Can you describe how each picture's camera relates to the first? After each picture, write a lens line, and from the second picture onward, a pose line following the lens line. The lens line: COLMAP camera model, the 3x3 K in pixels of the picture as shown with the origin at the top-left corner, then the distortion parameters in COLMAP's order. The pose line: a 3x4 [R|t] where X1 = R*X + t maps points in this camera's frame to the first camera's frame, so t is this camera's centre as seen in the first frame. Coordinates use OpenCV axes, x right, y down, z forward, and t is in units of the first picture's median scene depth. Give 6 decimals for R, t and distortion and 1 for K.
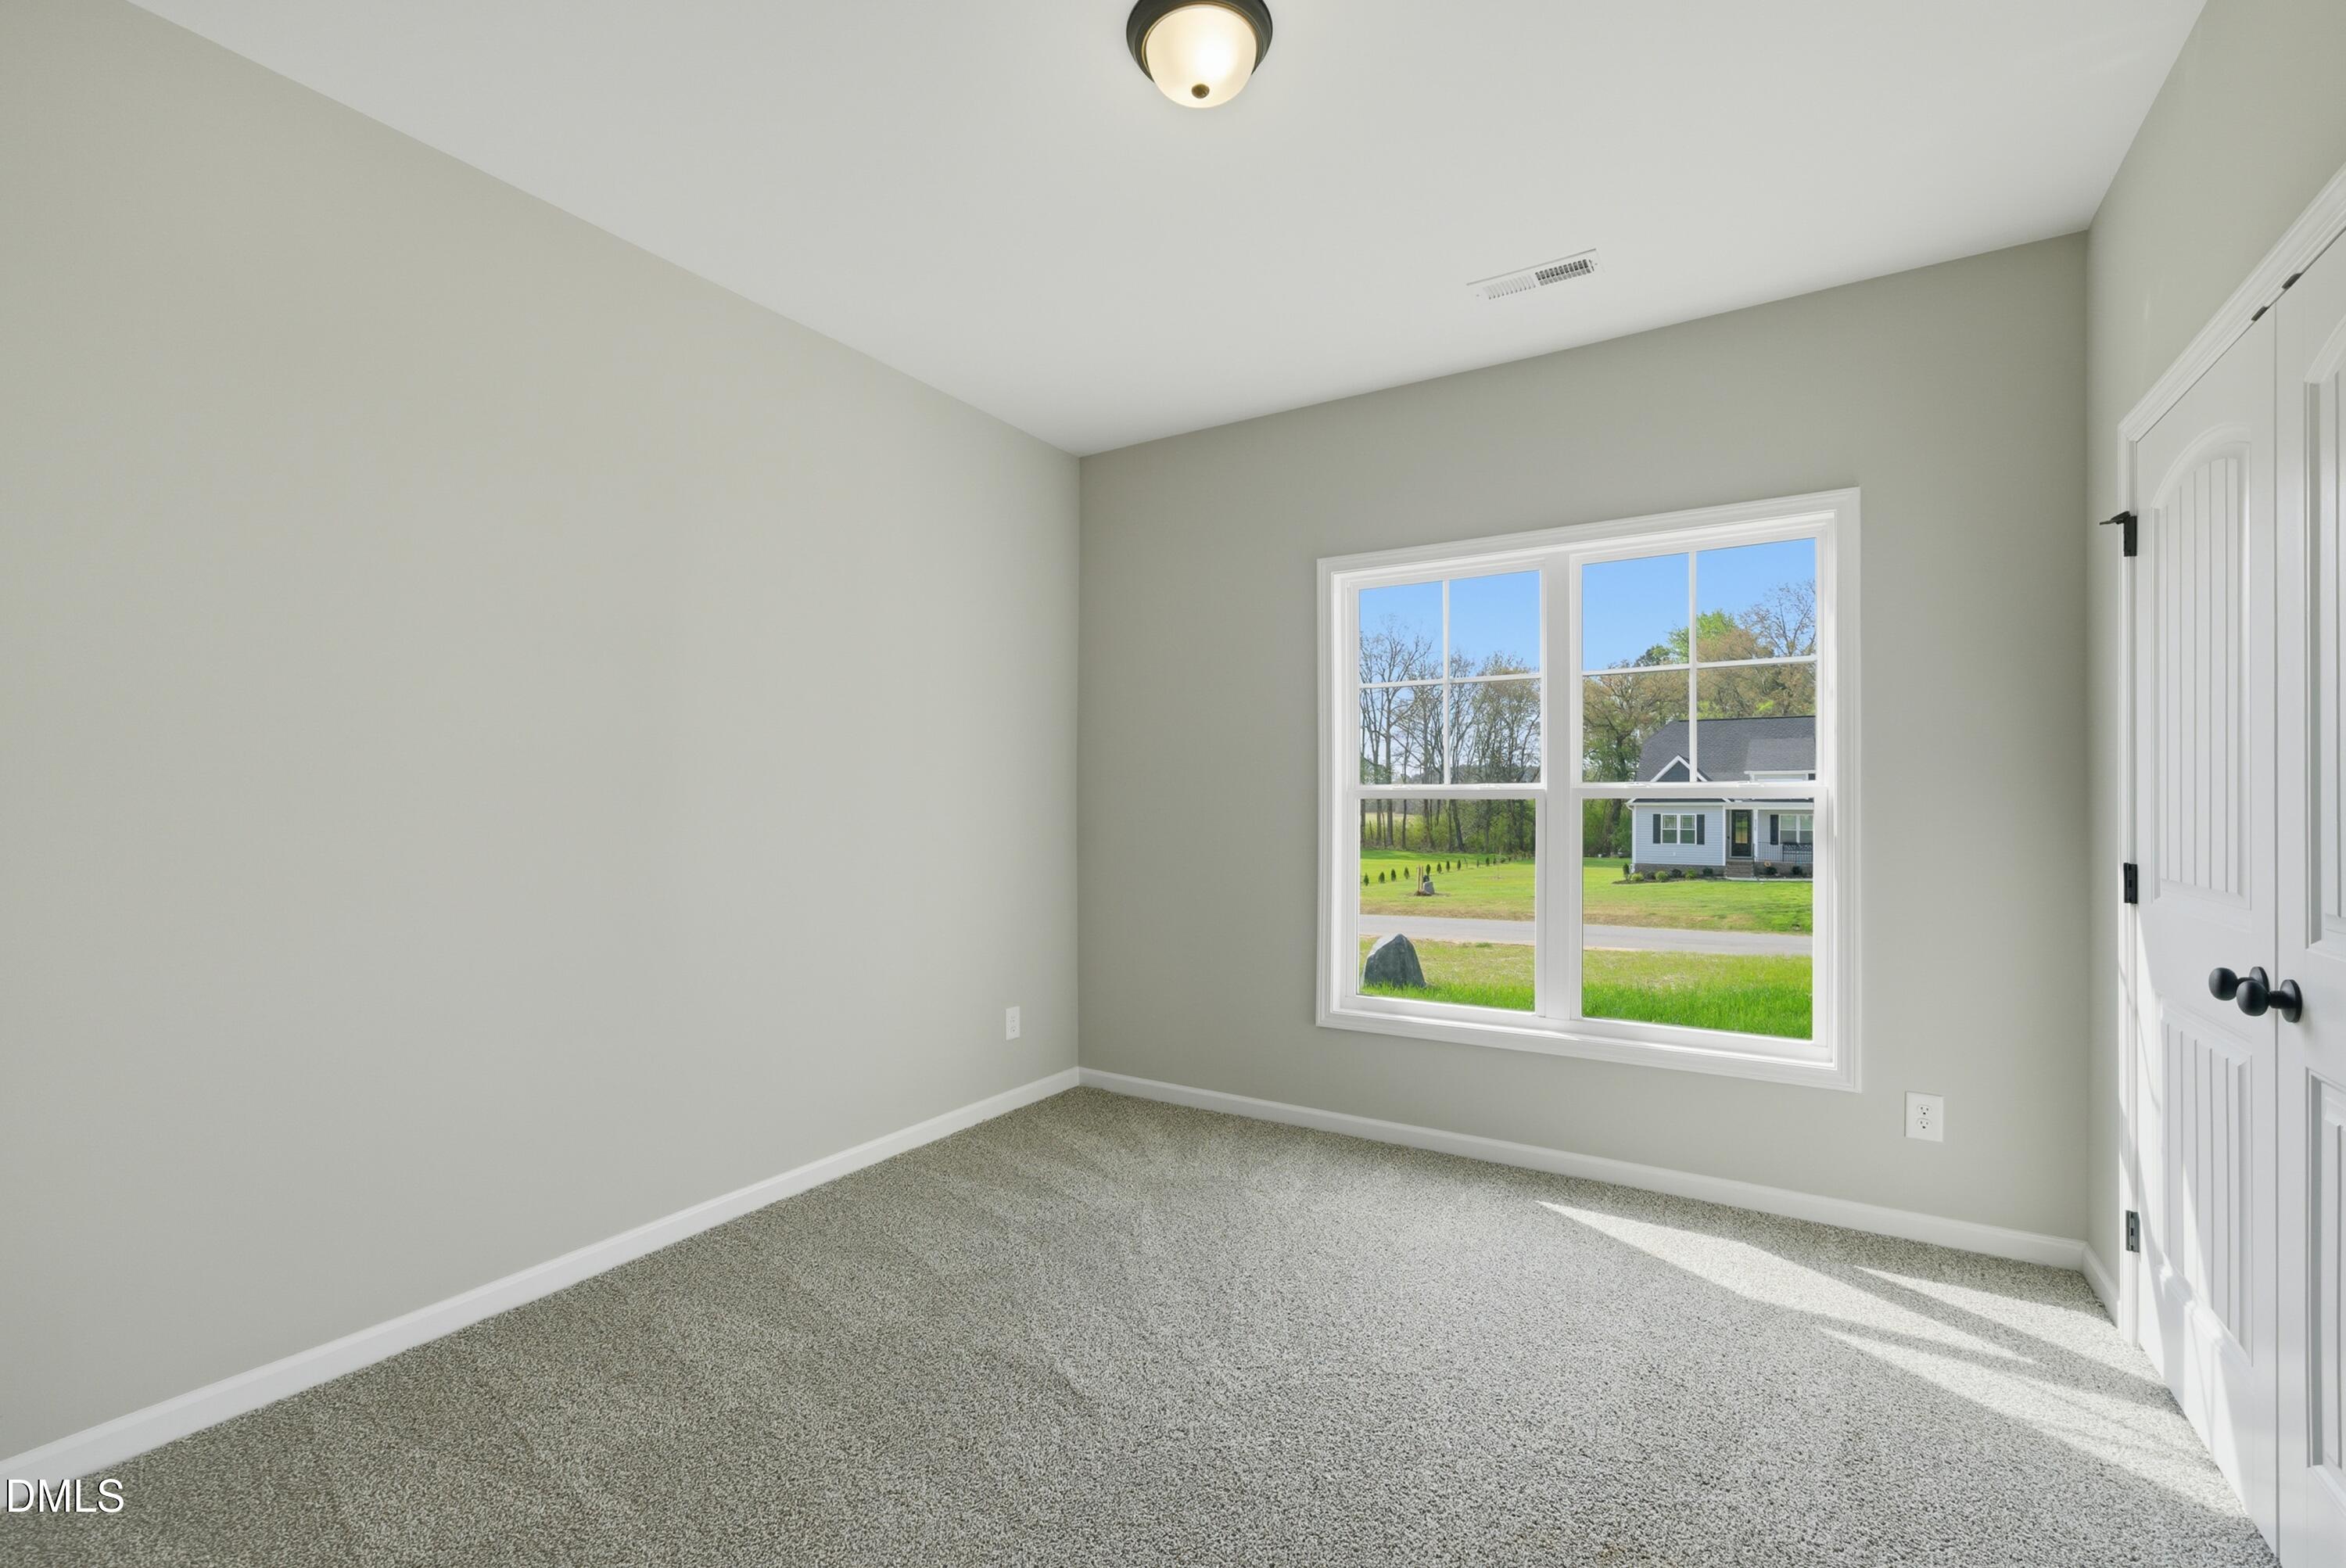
lens RADIAL K [[1019.7, 0, 1168.9], [0, 1019.7, 797.9], [0, 0, 1]] dist [-0.018876, 0.003703]
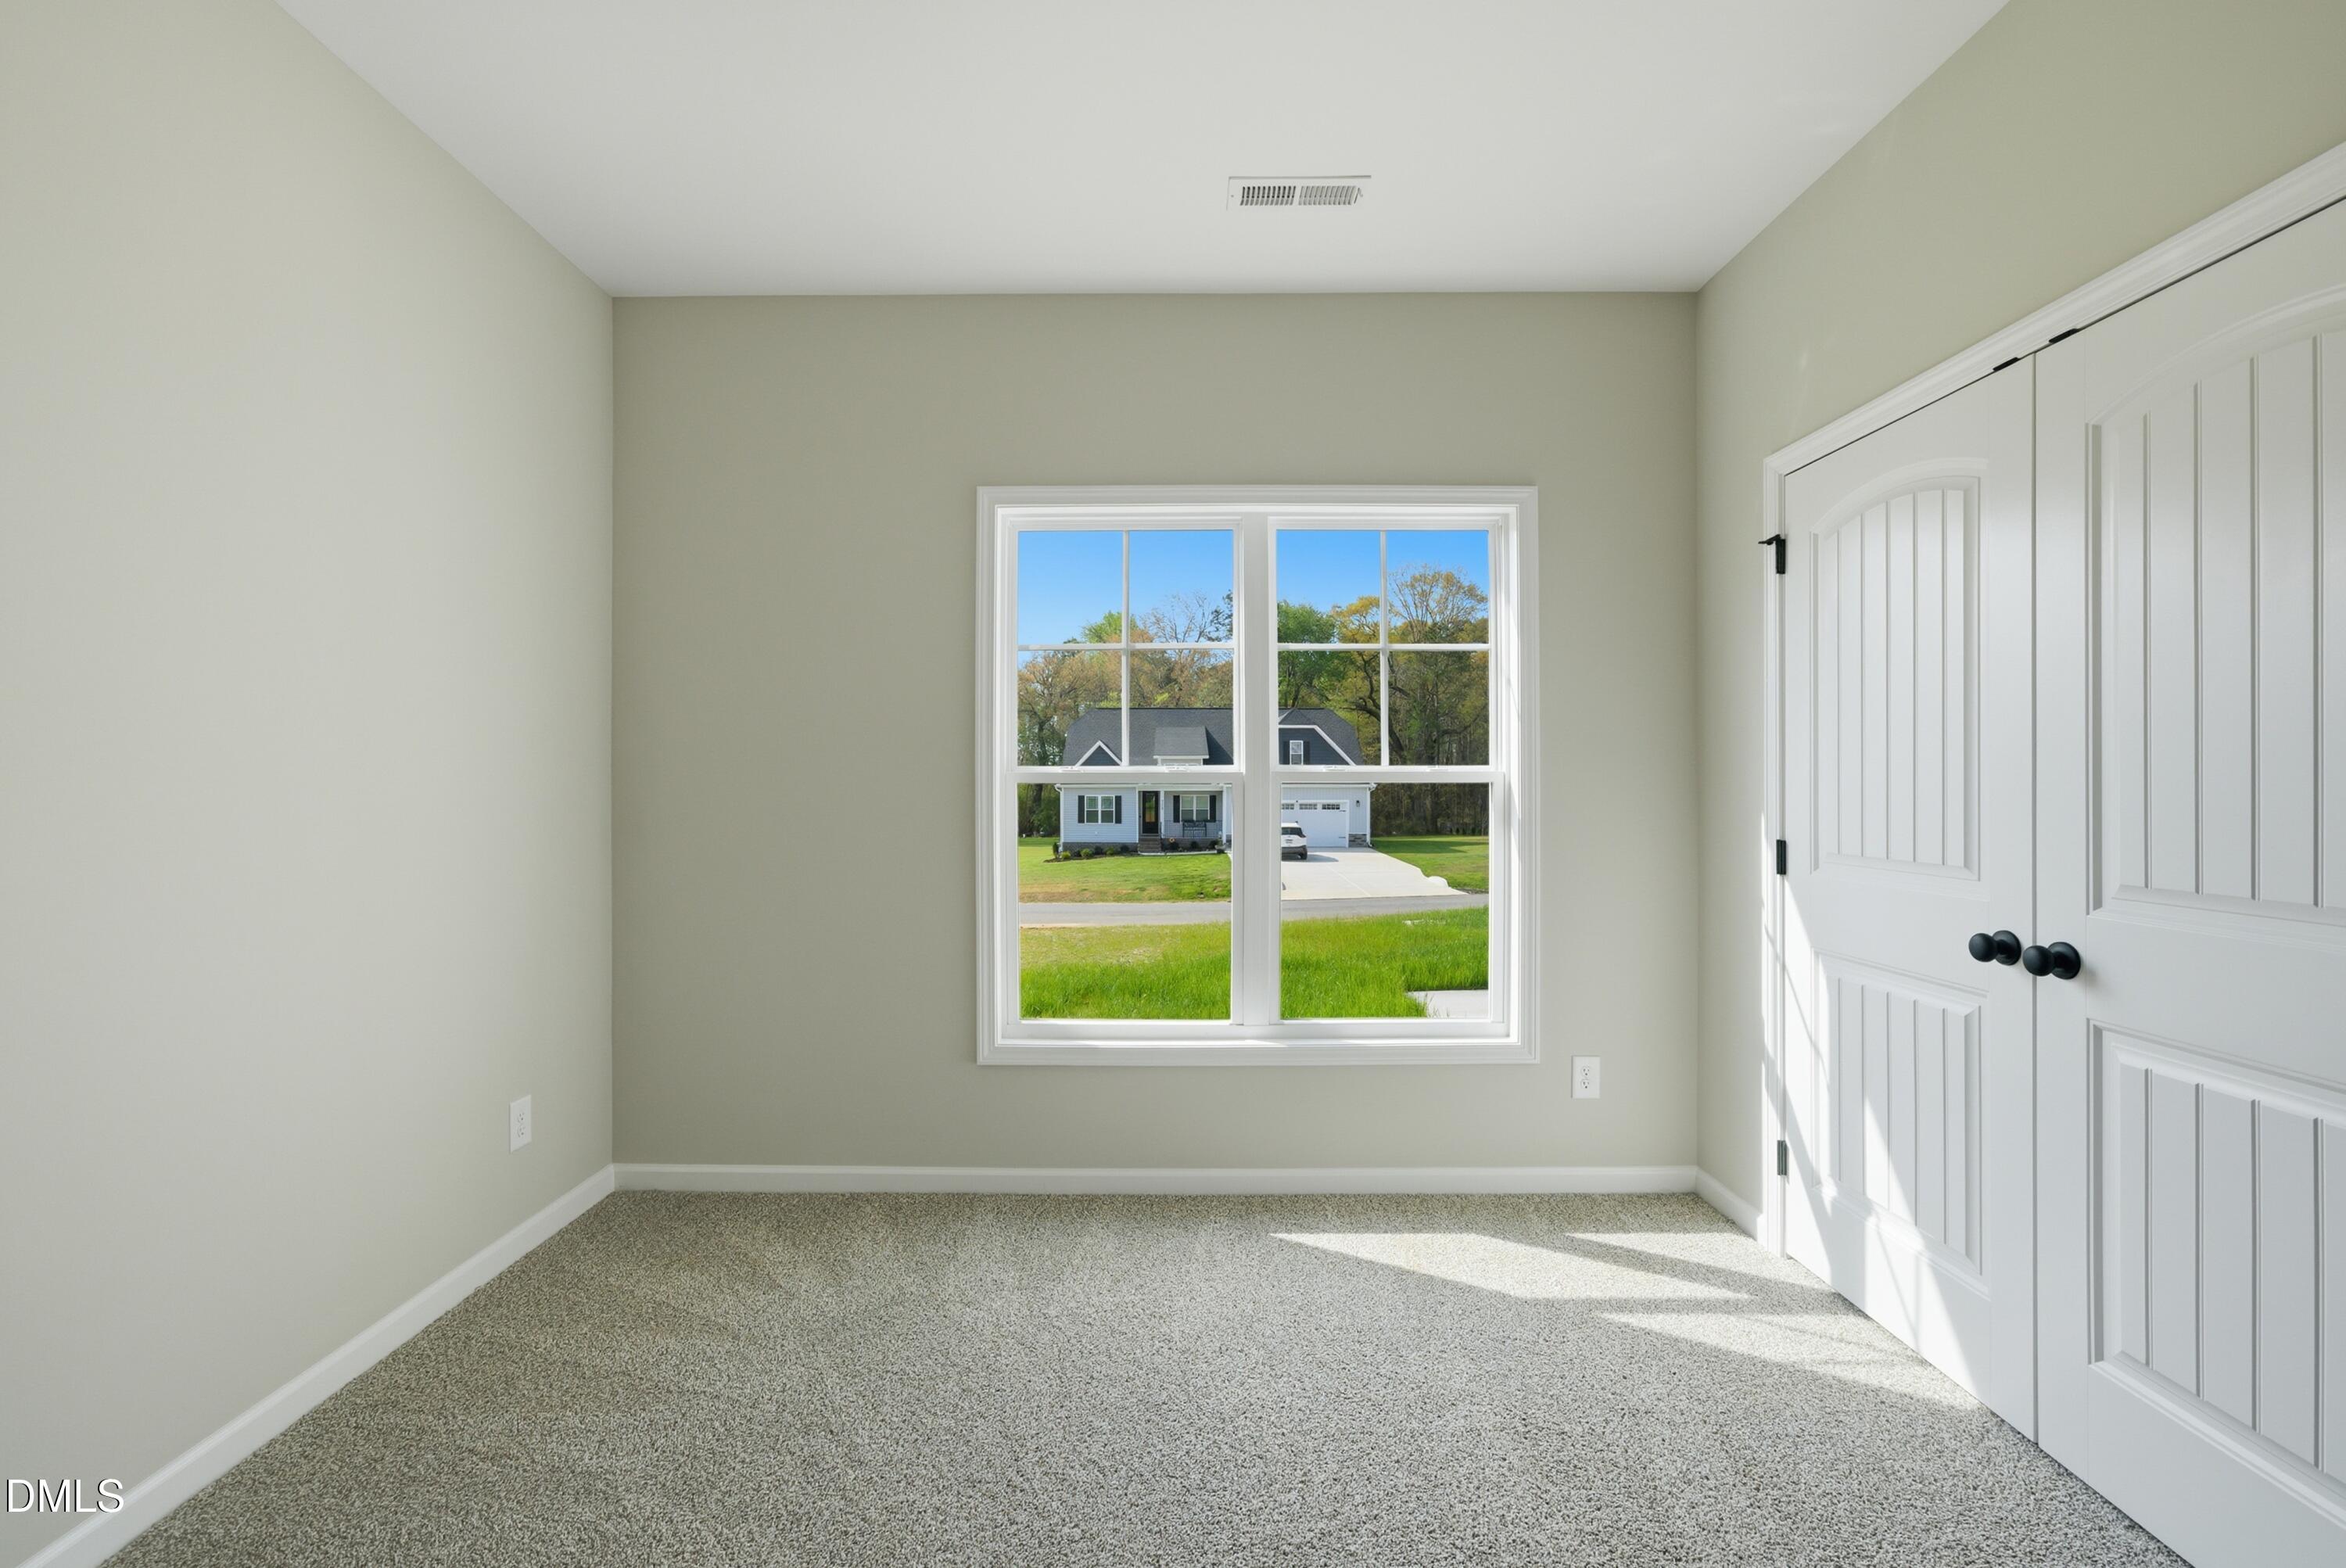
lens RADIAL K [[1019.7, 0, 1181.5], [0, 1019.7, 780.2], [0, 0, 1]] dist [-0.018876, 0.003703]
pose [[0.845864, 0.001264, 0.533397, -0.180220], [-0.000977, 0.999999, -0.000820, -0.001027], [-0.533398, 0.000172, 0.845865, 0.282629]]
